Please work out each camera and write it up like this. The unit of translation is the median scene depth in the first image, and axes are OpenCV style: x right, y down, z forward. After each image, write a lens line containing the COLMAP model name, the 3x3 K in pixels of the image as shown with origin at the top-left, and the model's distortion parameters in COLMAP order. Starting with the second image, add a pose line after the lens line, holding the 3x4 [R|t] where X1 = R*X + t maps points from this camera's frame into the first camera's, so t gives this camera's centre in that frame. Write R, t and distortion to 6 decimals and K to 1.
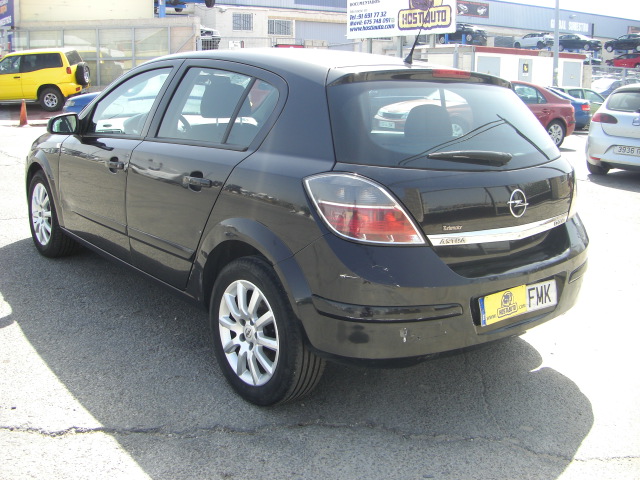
lens RADIAL K [[722.8, 0, 317.6], [0, 722.8, 240.3], [0, 0, 1]] dist [-0.143119, 0.000000]
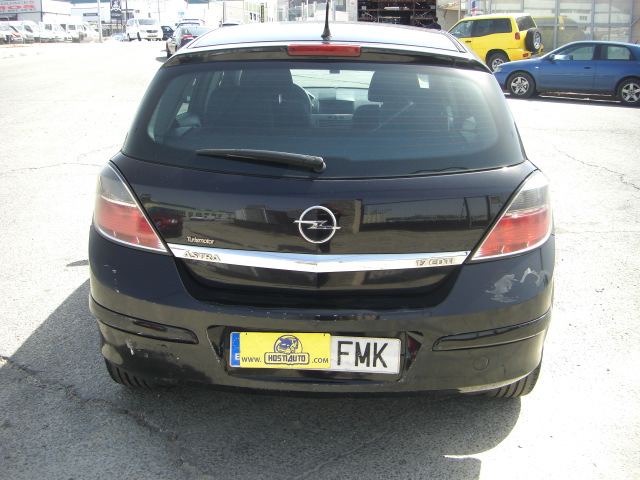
lens RADIAL K [[722.8, 0, 319.2], [0, 722.8, 238.6], [0, 0, 1]] dist [-0.143119, 0.000000]
pose [[0.745758, 0.167507, -0.644815, 0.745648], [-0.137635, 0.985733, 0.096887, -0.107198], [0.651844, 0.016495, 0.758173, 0.409430]]
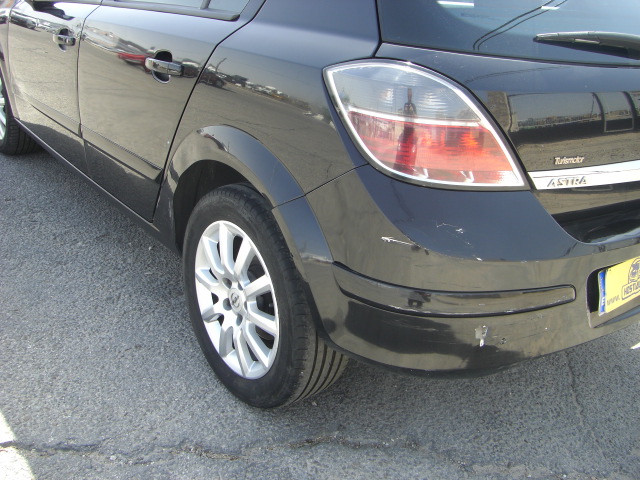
lens RADIAL K [[722.8, 0, 316.1], [0, 722.8, 220.8], [0, 0, 1]] dist [-0.143119, 0.000000]
pose [[0.999119, 0.031088, -0.028189, -0.005038], [-0.026806, 0.989606, 0.141285, -0.040545], [0.032288, -0.140405, 0.989568, 0.358492]]
